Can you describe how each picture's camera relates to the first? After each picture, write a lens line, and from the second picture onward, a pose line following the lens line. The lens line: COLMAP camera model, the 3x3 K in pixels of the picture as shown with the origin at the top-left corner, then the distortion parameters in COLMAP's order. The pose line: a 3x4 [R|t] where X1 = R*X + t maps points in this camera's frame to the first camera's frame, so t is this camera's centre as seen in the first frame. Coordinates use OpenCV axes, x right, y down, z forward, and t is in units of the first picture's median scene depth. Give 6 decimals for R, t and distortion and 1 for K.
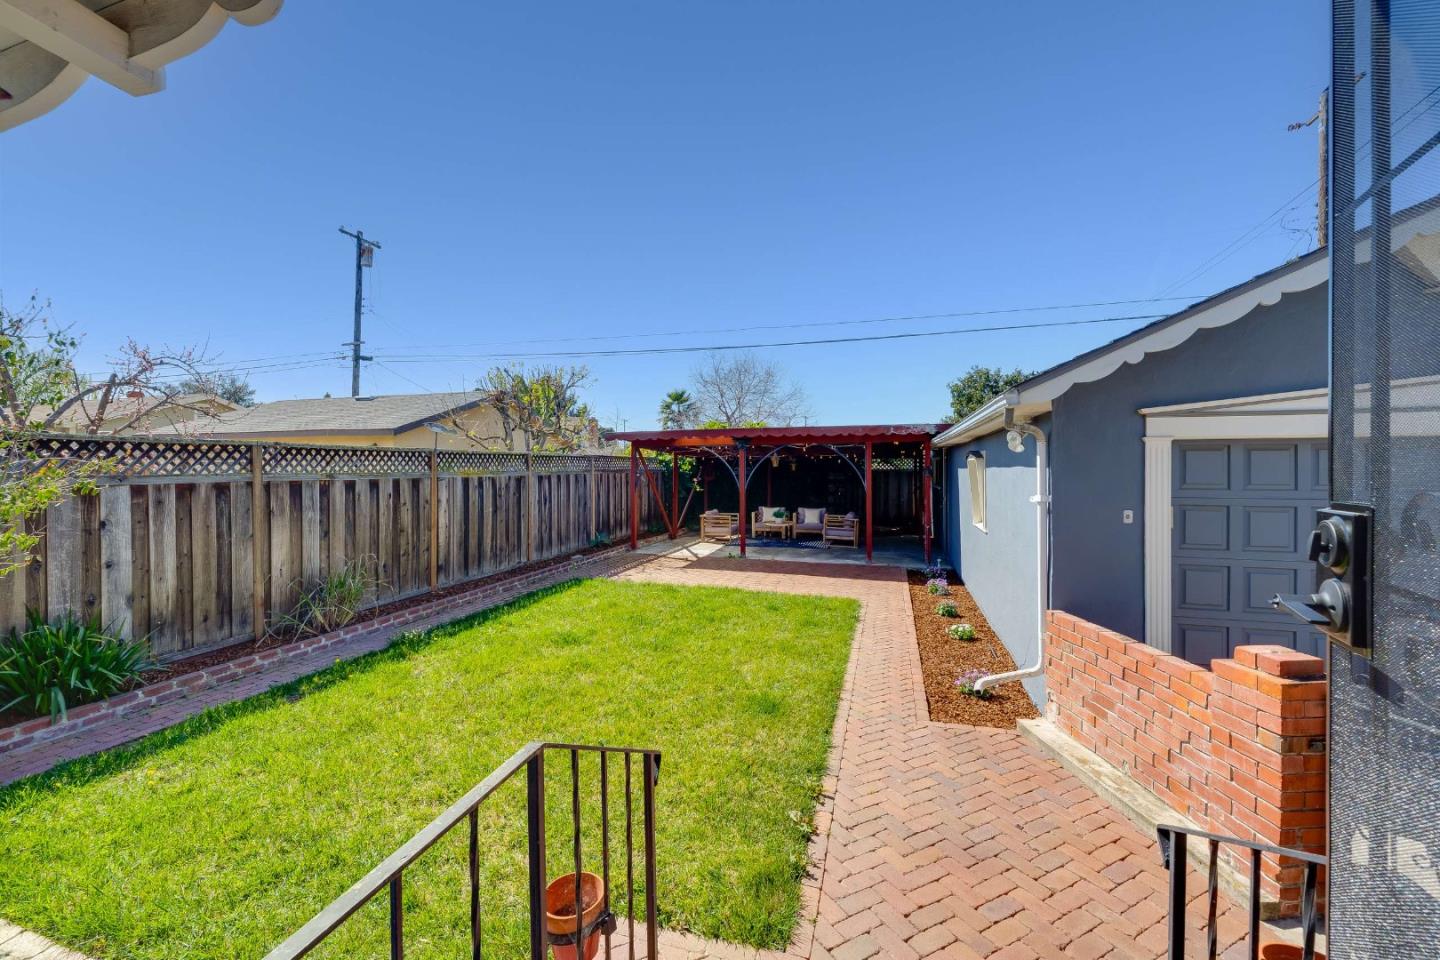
lens RADIAL K [[590.8, 0, 711.7], [0, 590.8, 465.5], [0, 0, 1]] dist [-0.000888, 0.000384]
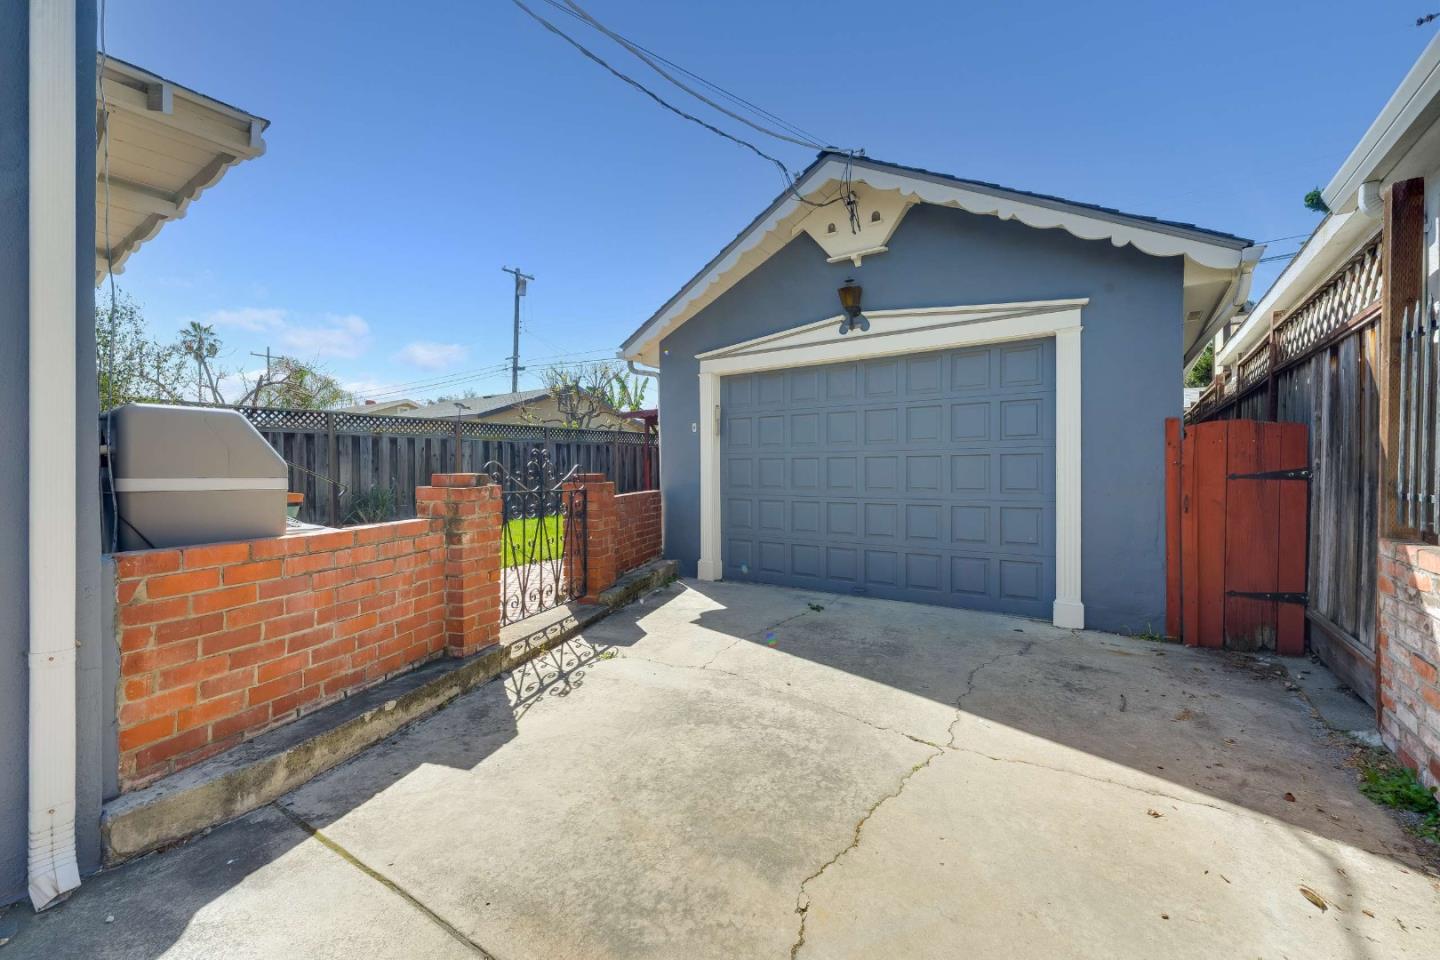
lens RADIAL K [[590.8, 0, 711.7], [0, 590.8, 465.5], [0, 0, 1]] dist [-0.000888, 0.000384]
pose [[0.949038, -0.004195, -0.315134, 0.715727], [0.003594, 0.999990, -0.002486, 0.109686], [0.315142, 0.001227, 0.949044, -0.246305]]
